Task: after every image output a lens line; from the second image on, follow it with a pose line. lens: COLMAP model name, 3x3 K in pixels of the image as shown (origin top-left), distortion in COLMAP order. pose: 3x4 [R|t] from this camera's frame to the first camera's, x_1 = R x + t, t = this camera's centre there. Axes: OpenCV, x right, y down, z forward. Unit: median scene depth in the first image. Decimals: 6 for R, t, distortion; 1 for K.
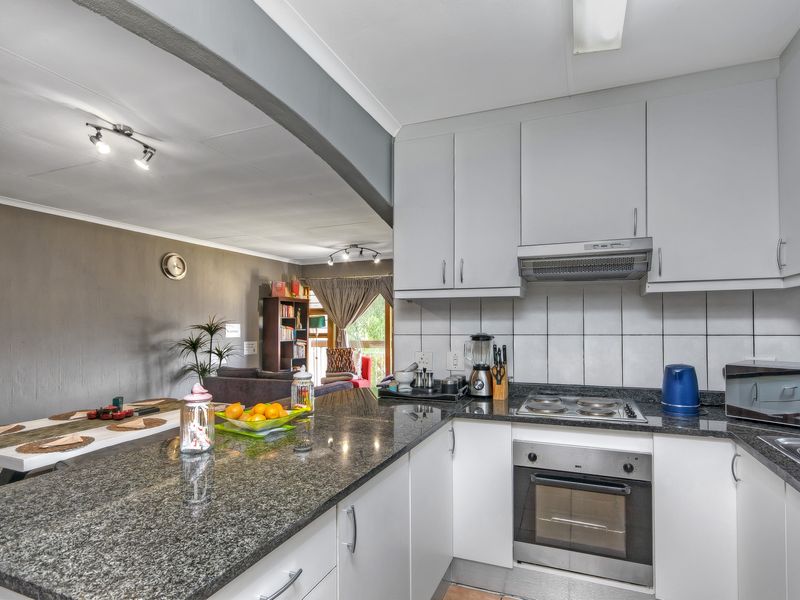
lens RADIAL K [[429.7, 0, 404.9], [0, 429.7, 298.1], [0, 0, 1]] dist [-0.003488, -0.001941]
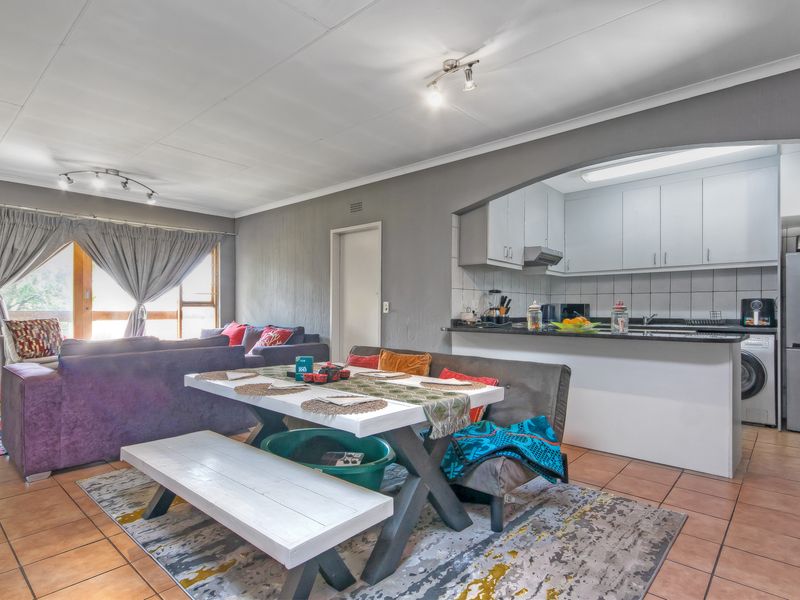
lens RADIAL K [[429.7, 0, 405.6], [0, 429.7, 300.6], [0, 0, 1]] dist [-0.003488, -0.001941]
pose [[0.298475, 0.020683, 0.954193, -0.584540], [-0.059674, 0.998214, -0.002971, 0.056806], [-0.952550, -0.056053, 0.299176, 0.293923]]
